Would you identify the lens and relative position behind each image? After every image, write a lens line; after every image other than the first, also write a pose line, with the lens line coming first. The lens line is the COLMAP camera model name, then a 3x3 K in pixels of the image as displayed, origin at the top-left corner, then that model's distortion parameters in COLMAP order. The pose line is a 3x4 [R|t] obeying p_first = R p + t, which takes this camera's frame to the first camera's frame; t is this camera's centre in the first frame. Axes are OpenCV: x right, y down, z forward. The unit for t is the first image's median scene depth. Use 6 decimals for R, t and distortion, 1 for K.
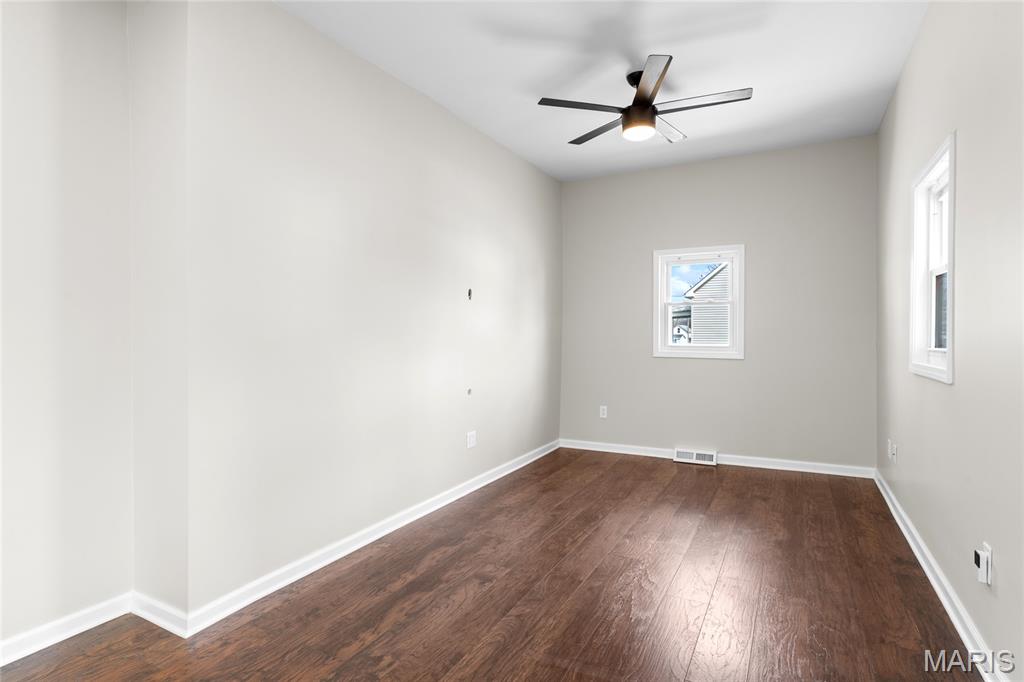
lens RADIAL K [[524.1, 0, 504.7], [0, 524.1, 337.2], [0, 0, 1]] dist [0.000326, 0.000241]
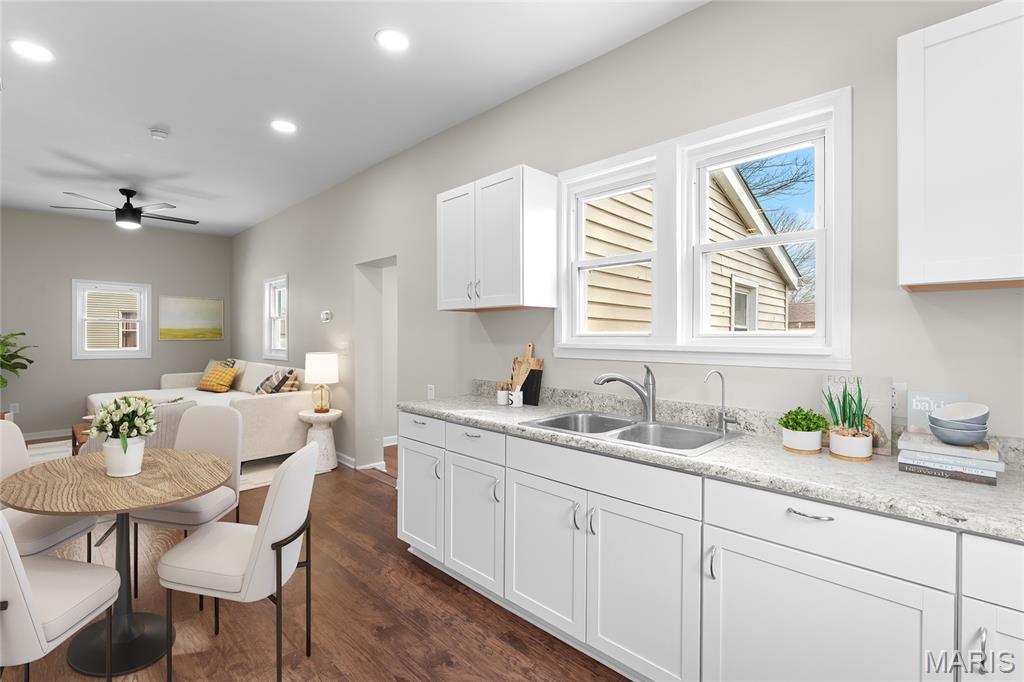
lens RADIAL K [[467.3, 0, 508.0], [0, 467.3, 336.0], [0, 0, 1]] dist [0.001681, 0.000084]
pose [[0.267404, -0.001868, 0.963583, -0.704948], [0.004544, 0.999989, 0.000677, -0.023255], [-0.963574, 0.004198, 0.267410, -0.472960]]
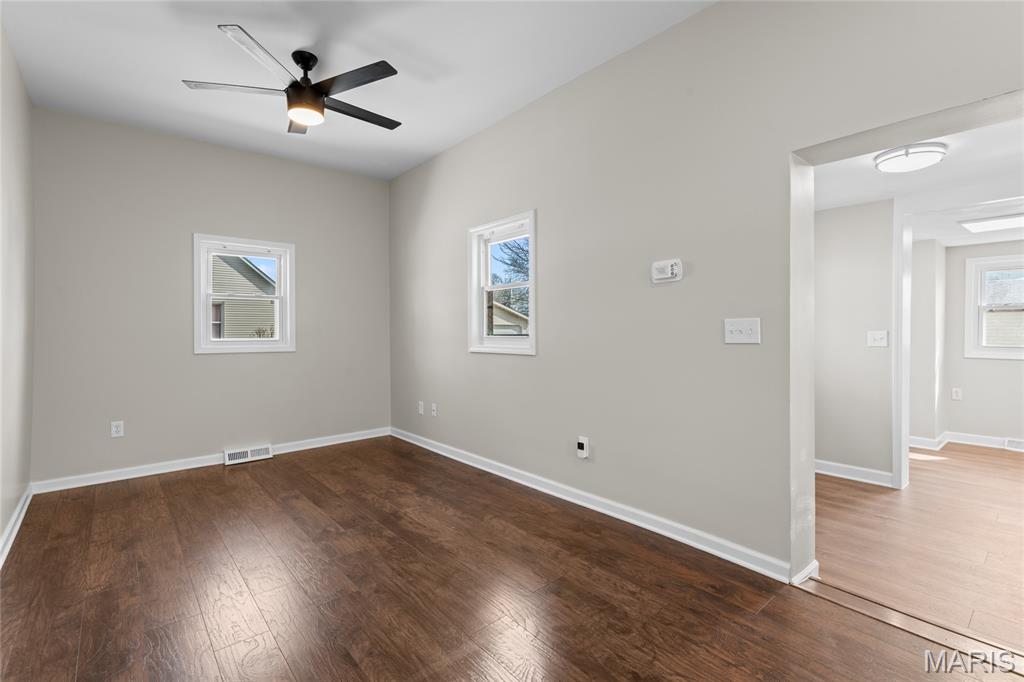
lens RADIAL K [[475.0, 0, 513.0], [0, 475.0, 331.2], [0, 0, 1]] dist [-0.006436, 0.000697]
pose [[0.354217, -0.007040, 0.935137, -0.341369], [0.009162, 0.999950, 0.004058, 0.001159], [-0.935118, 0.007130, 0.354264, 0.277557]]
